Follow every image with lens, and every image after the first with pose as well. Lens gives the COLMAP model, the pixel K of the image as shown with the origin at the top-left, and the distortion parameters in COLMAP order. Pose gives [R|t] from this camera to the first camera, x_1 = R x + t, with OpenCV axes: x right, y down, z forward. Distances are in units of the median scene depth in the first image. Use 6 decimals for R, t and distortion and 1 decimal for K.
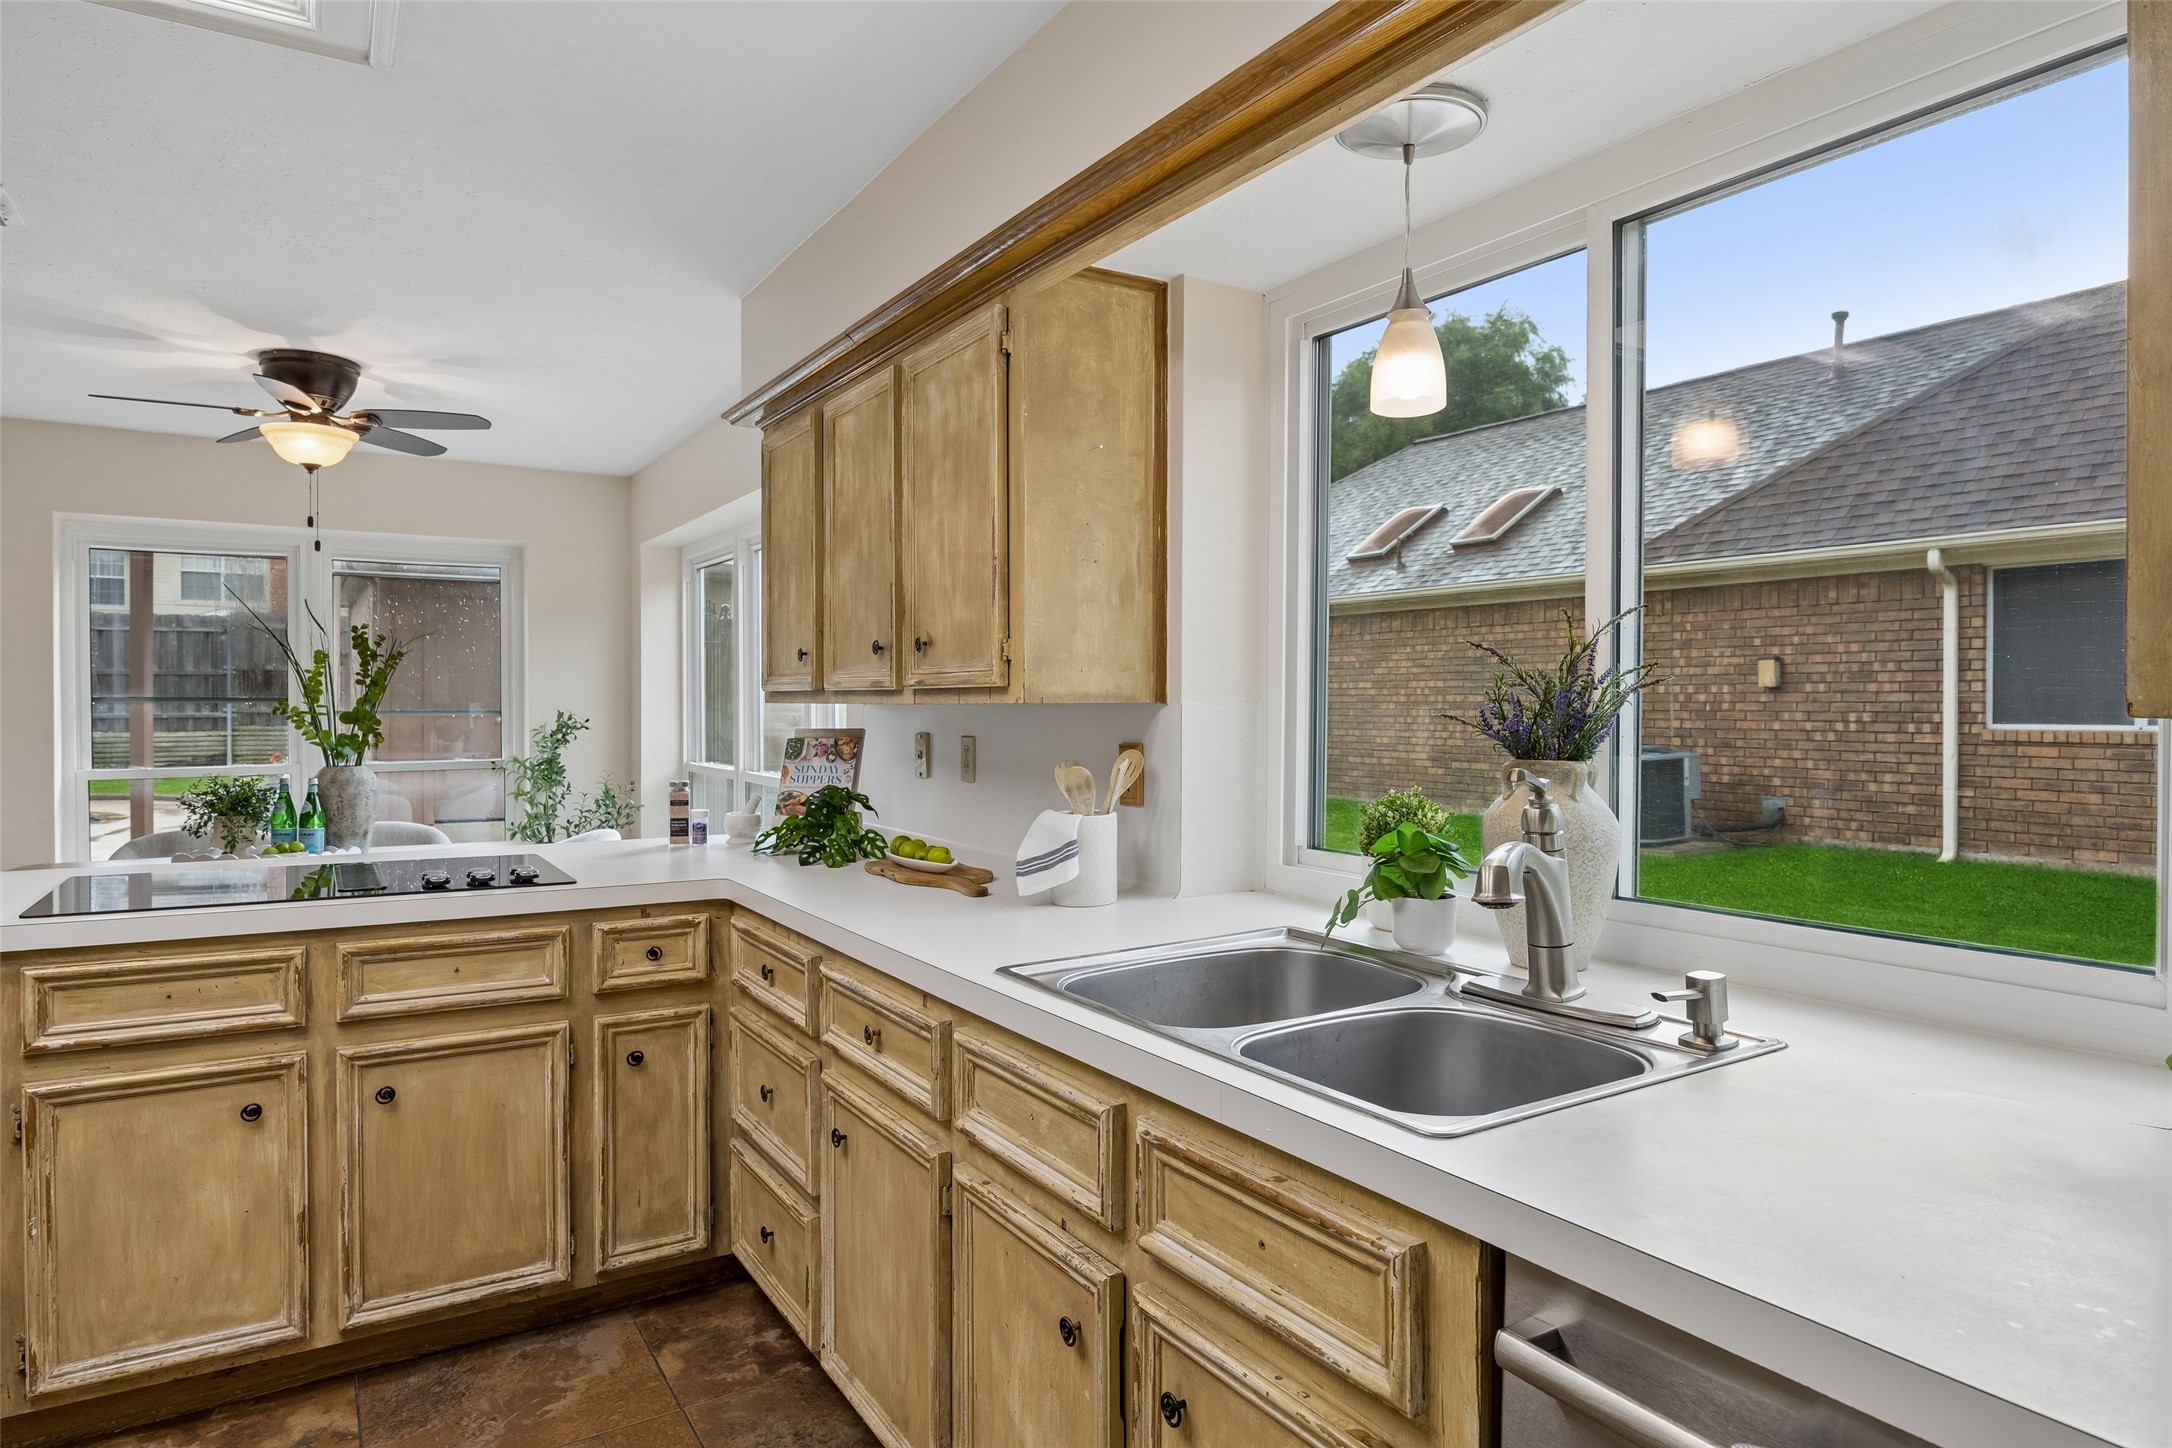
lens RADIAL K [[1270.6, 0, 1082.9], [0, 1270.6, 717.4], [0, 0, 1]] dist [0.000040, -0.001227]
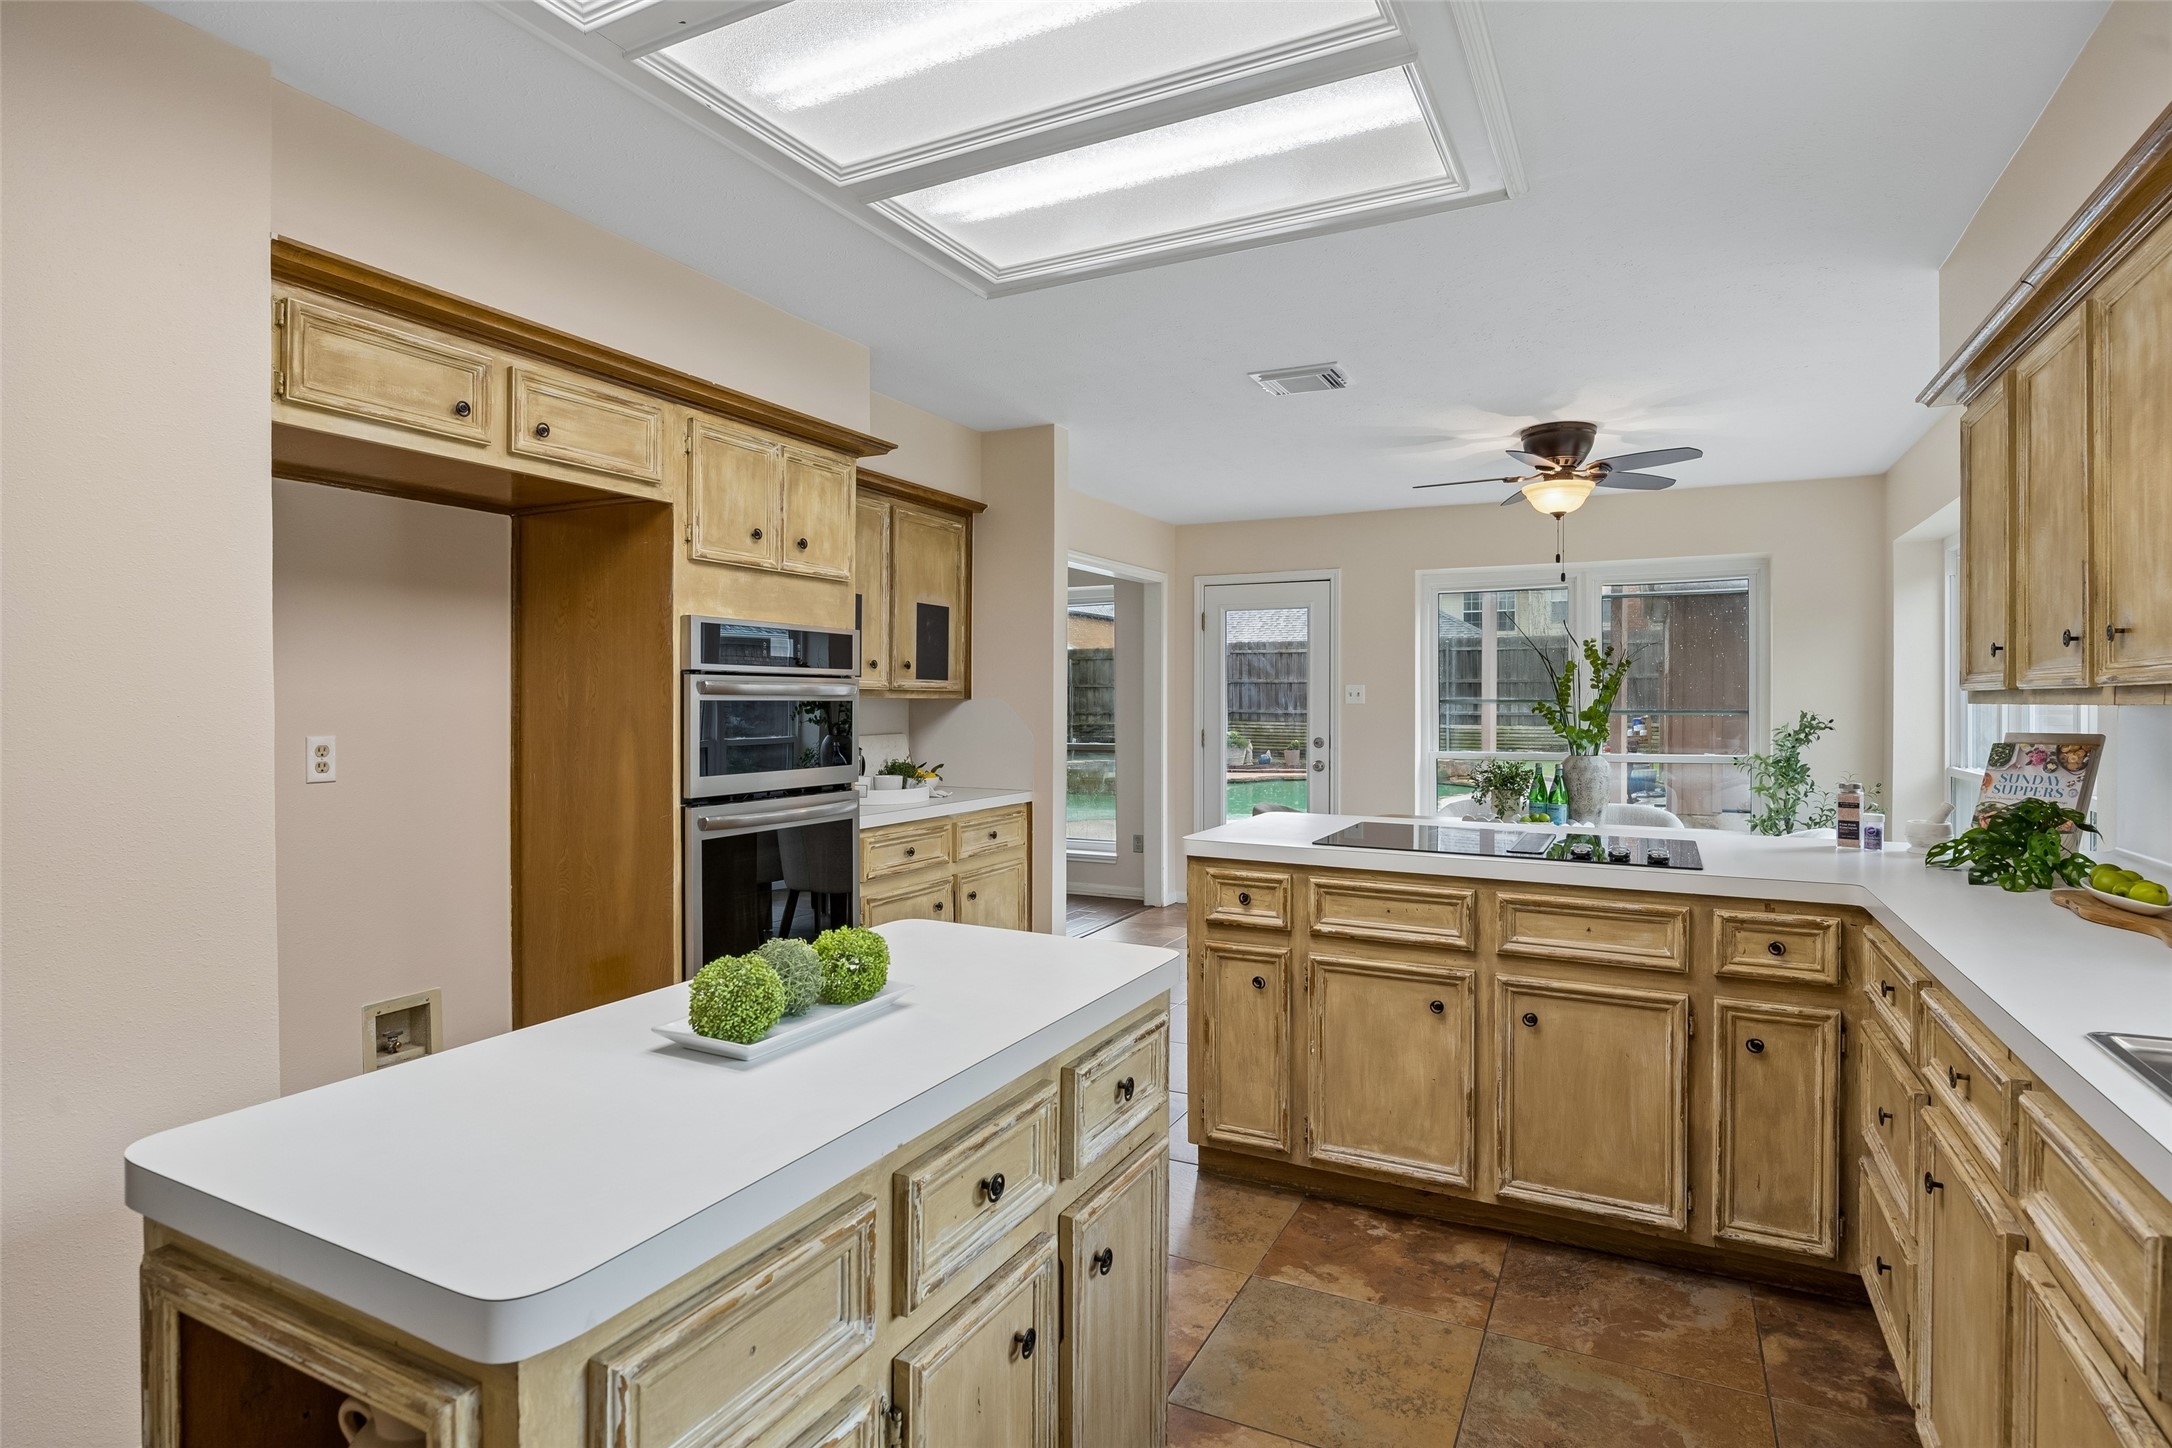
lens RADIAL K [[1114.6, 0, 1082.5], [0, 1114.6, 713.0], [0, 0, 1]] dist [-0.000611, -0.000942]
pose [[0.513187, 0.007211, -0.858247, 0.149780], [-0.009955, 0.999947, 0.002449, -0.000486], [0.858219, 0.007287, 0.513232, 0.059949]]
